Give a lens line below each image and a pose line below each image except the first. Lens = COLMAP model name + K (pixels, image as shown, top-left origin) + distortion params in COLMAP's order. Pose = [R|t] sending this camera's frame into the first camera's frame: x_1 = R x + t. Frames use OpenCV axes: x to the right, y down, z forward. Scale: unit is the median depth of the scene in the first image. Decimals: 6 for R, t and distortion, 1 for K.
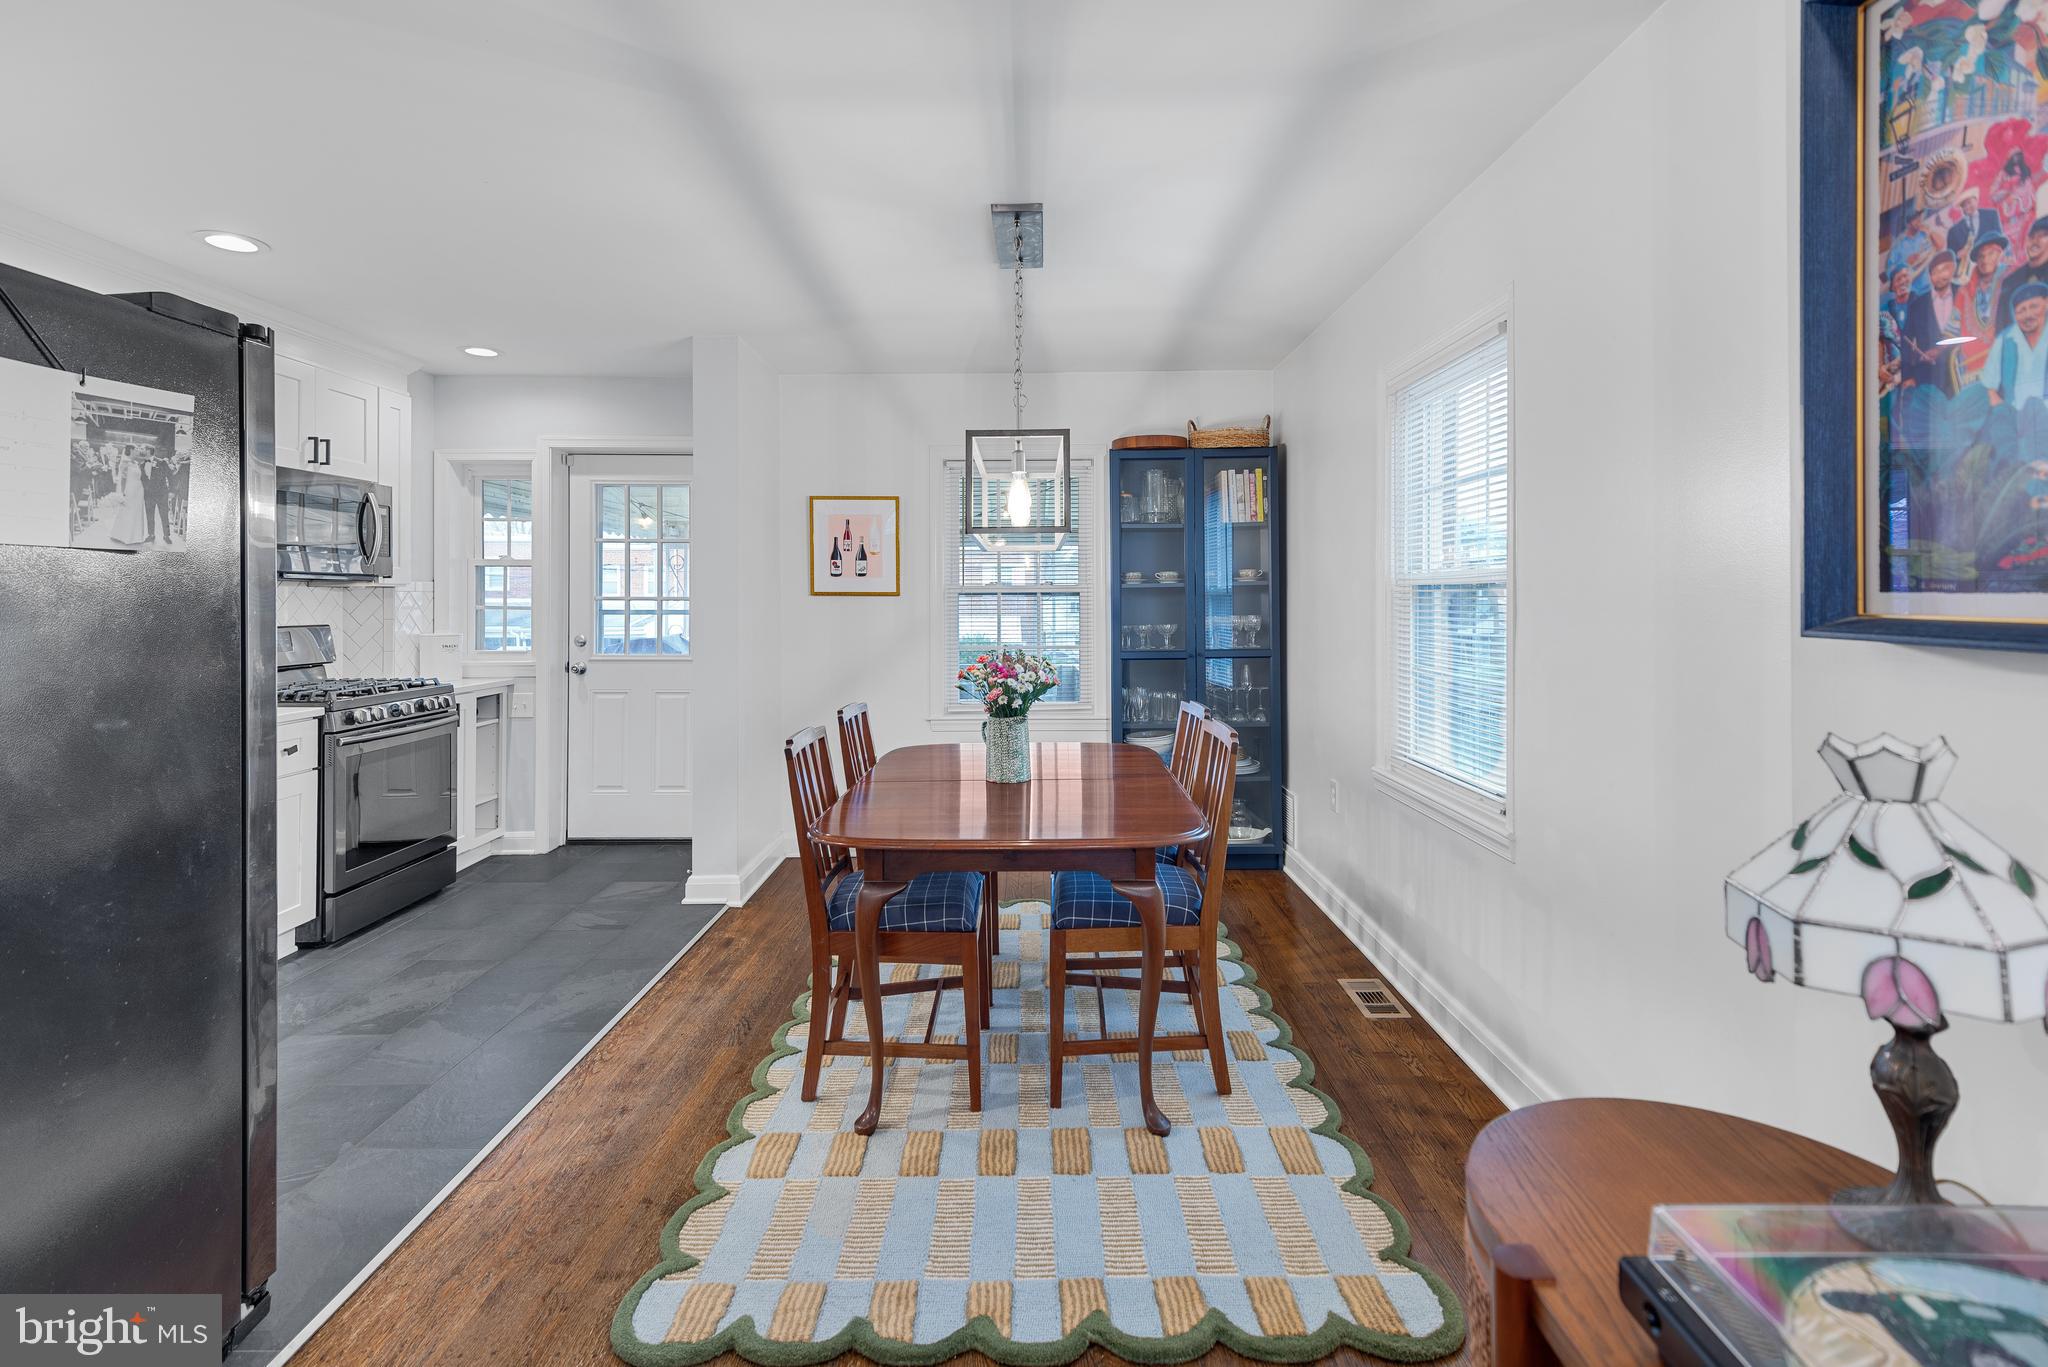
lens RADIAL K [[950.2, 0, 1017.3], [0, 950.2, 583.9], [0, 0, 1]] dist [0.038327, -0.013787]
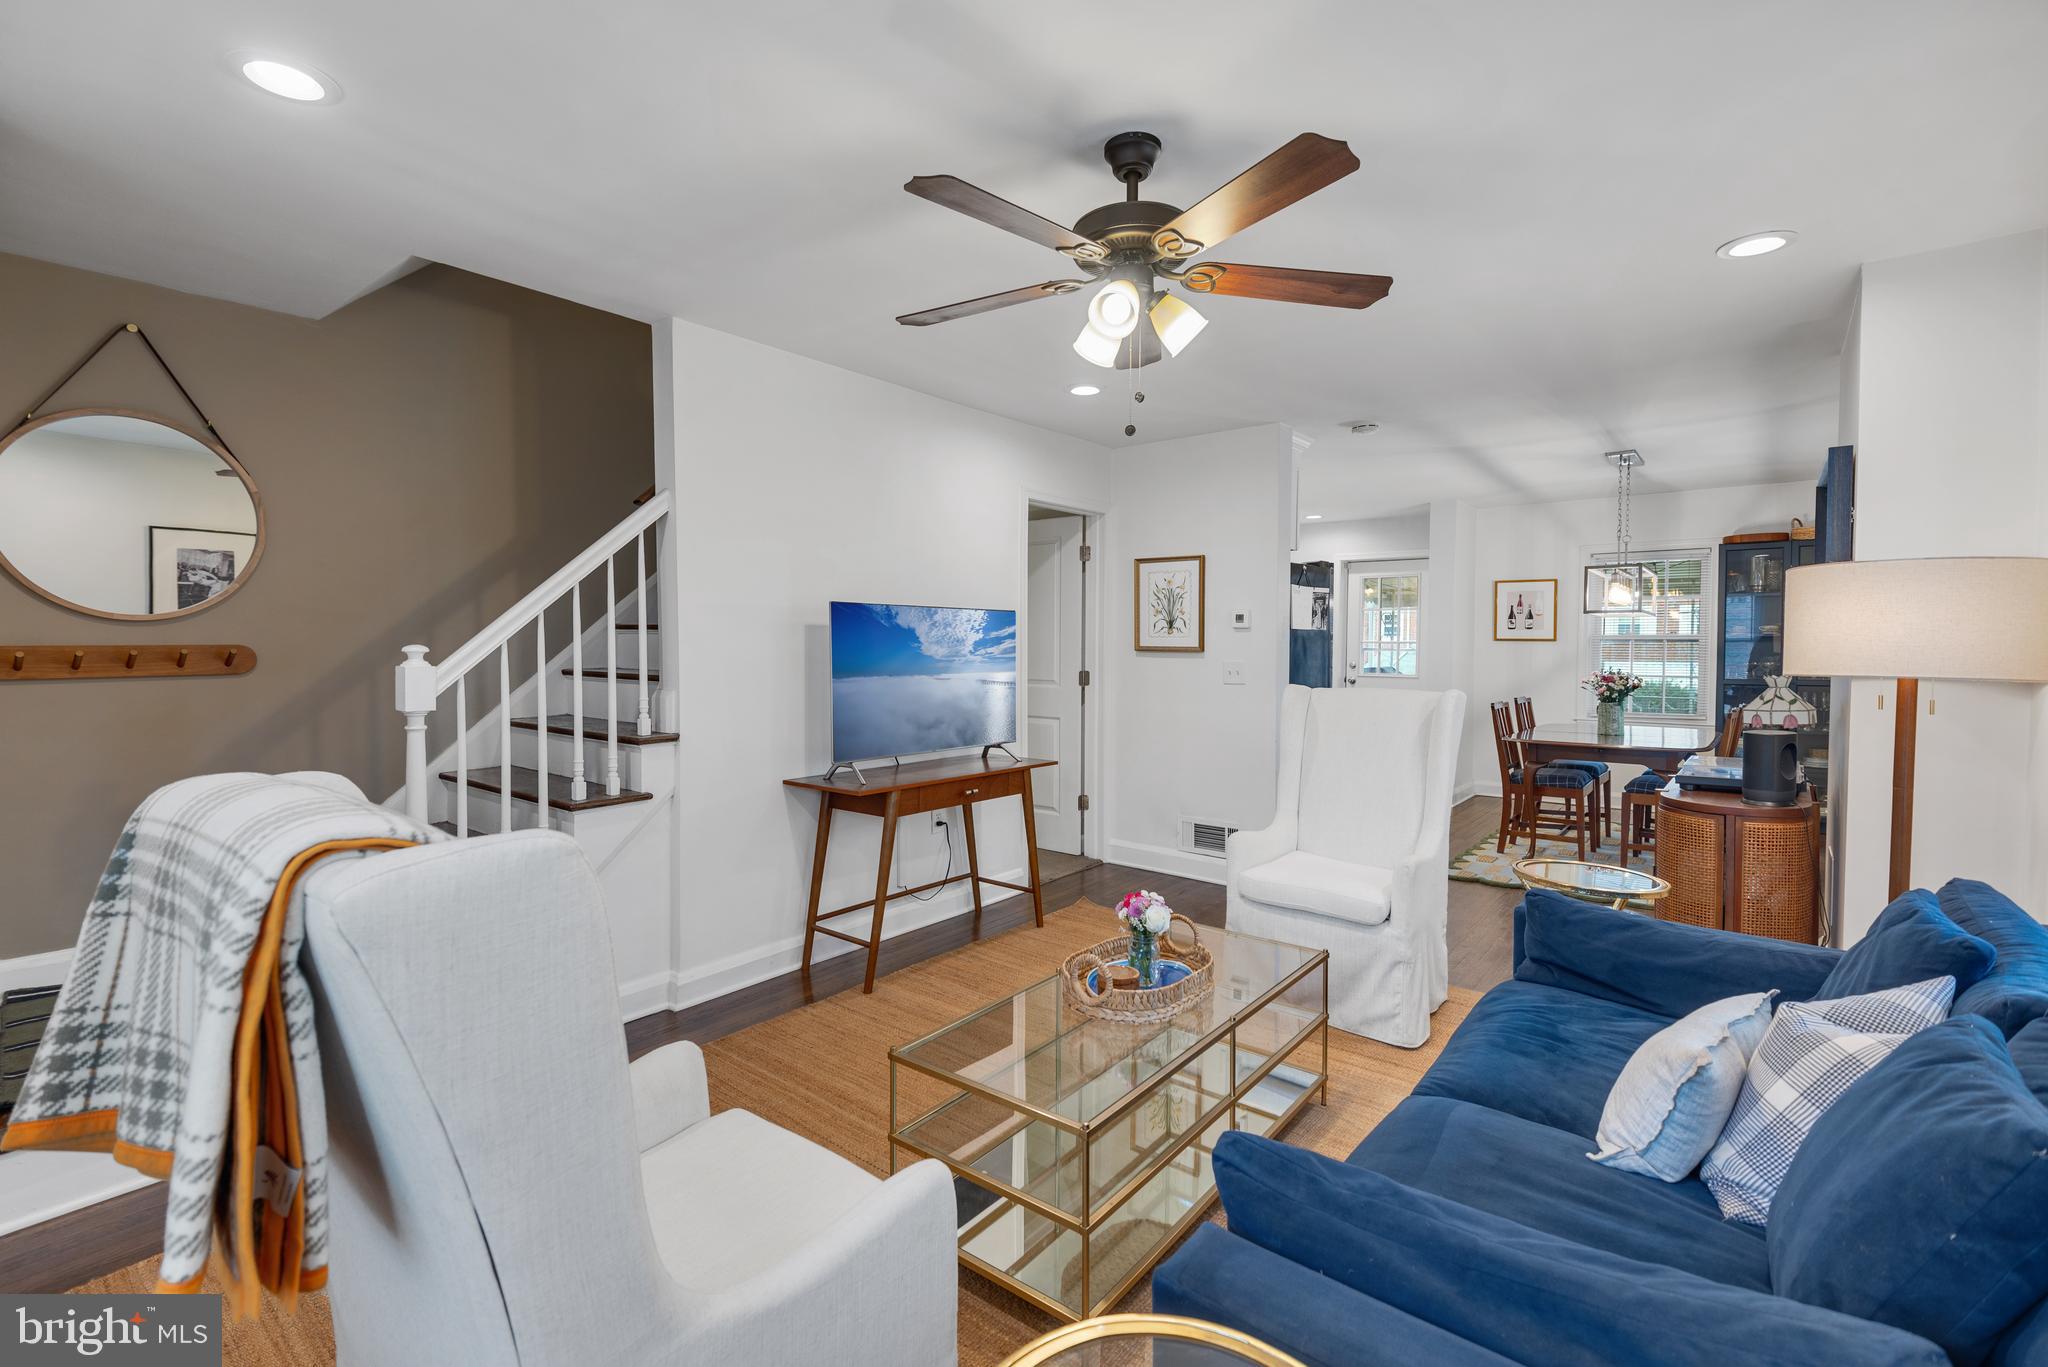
lens RADIAL K [[908.2, 0, 1030.3], [0, 908.2, 669.1], [0, 0, 1]] dist [0.002829, -0.000519]
pose [[0.785665, 0.021607, -0.618275, 0.149458], [0.006366, 0.999055, 0.043003, -0.013367], [0.618620, -0.037722, 0.784784, -0.874419]]
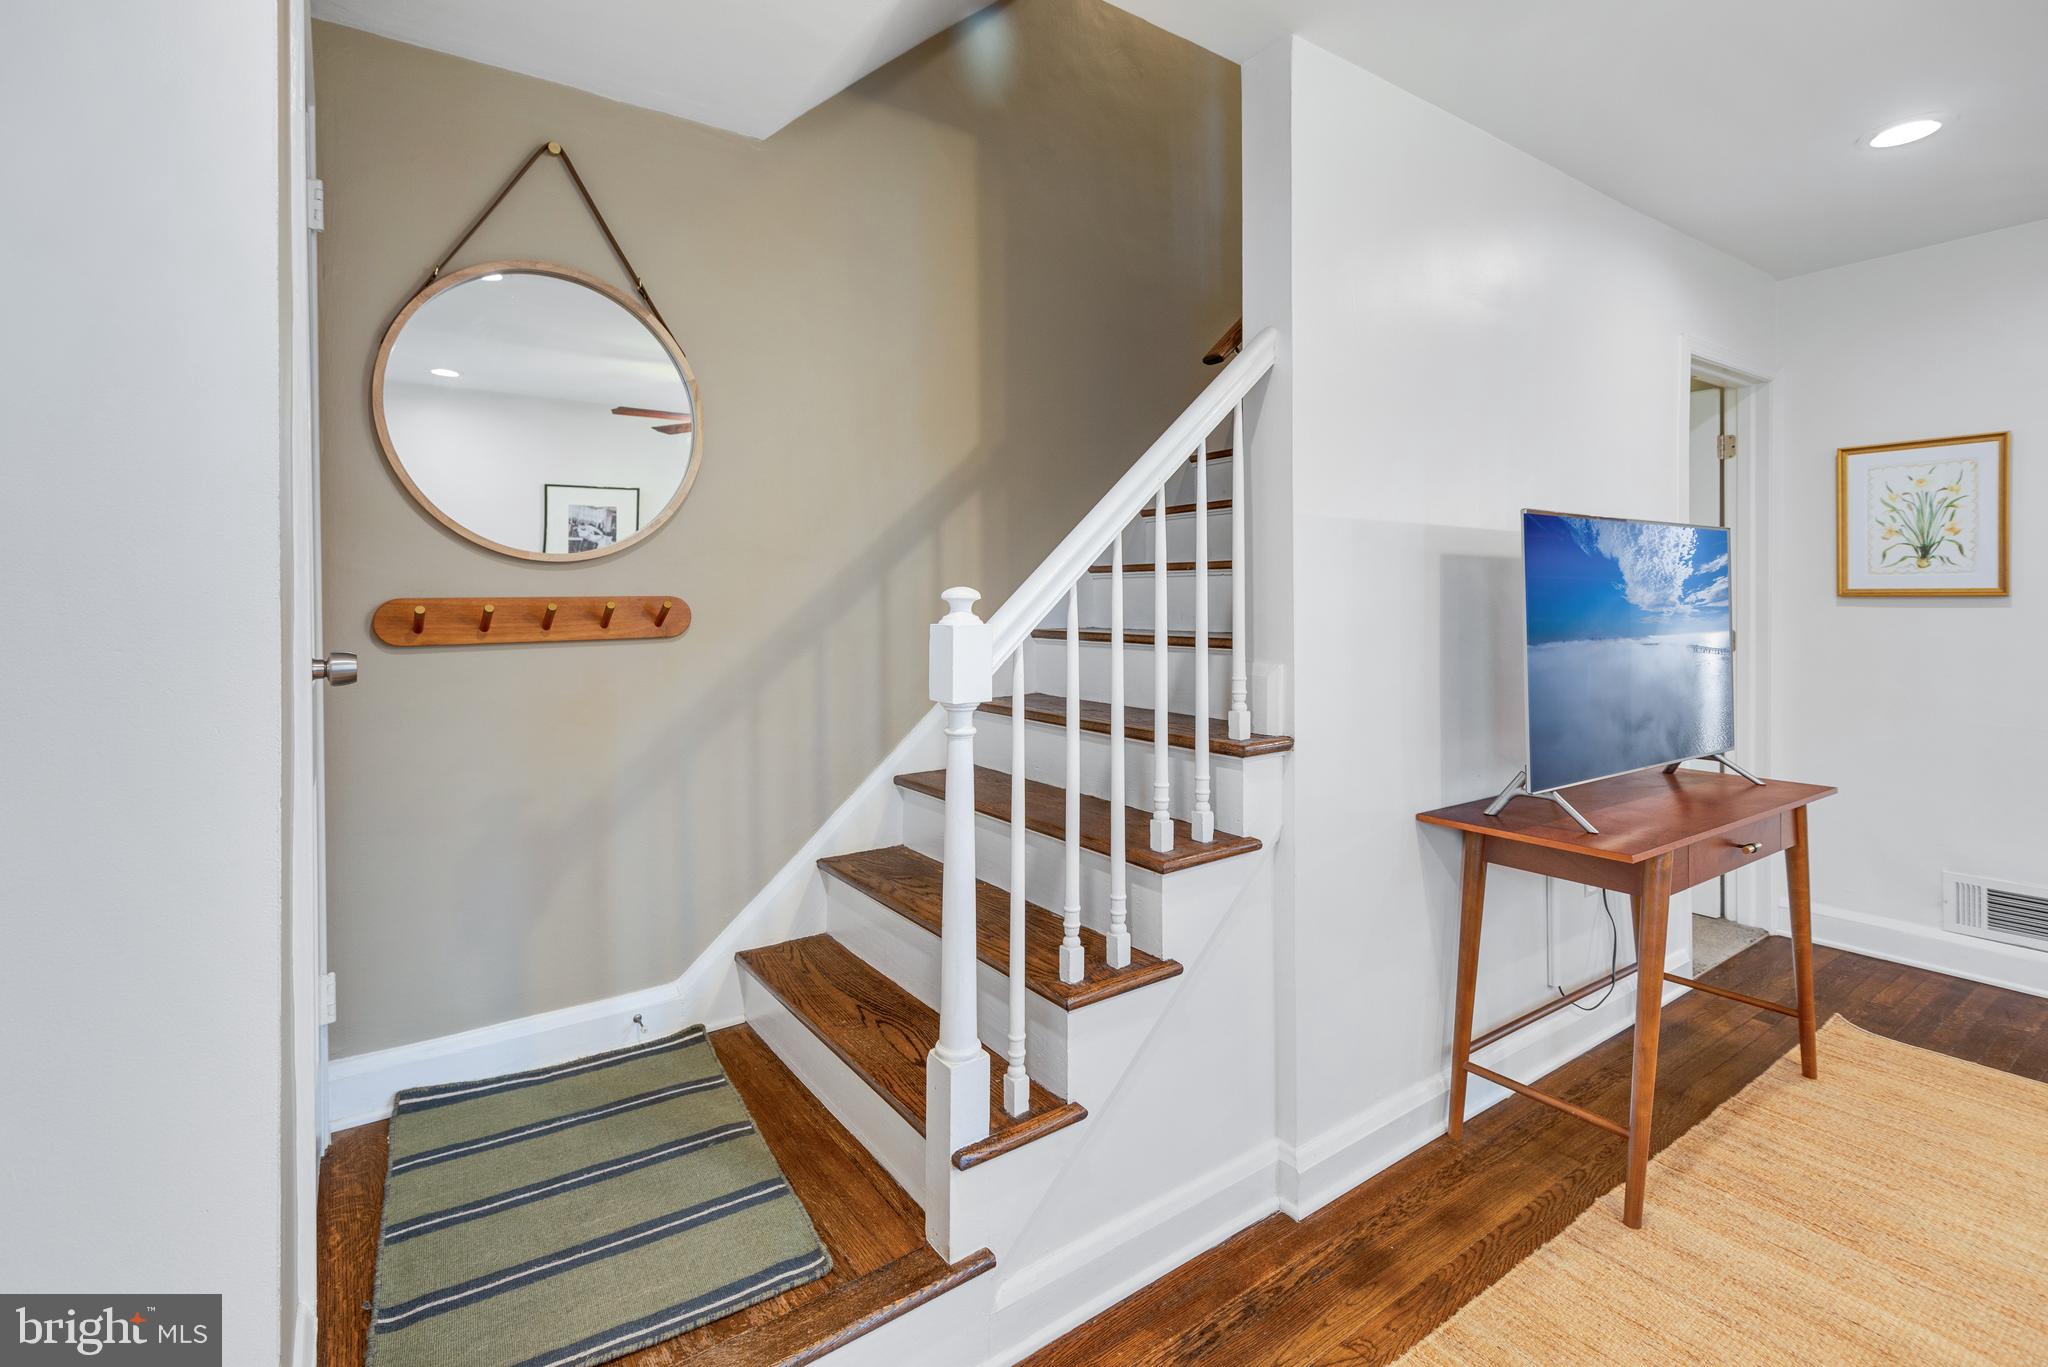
lens RADIAL K [[933.4, 0, 1019.2], [0, 933.4, 598.9], [0, 0, 1]] dist [0.031622, -0.016211]
pose [[0.576172, -0.004625, -0.817316, -0.239572], [0.021258, 0.999730, 0.009329, -0.004639], [0.817052, -0.022750, 0.576115, -0.839592]]
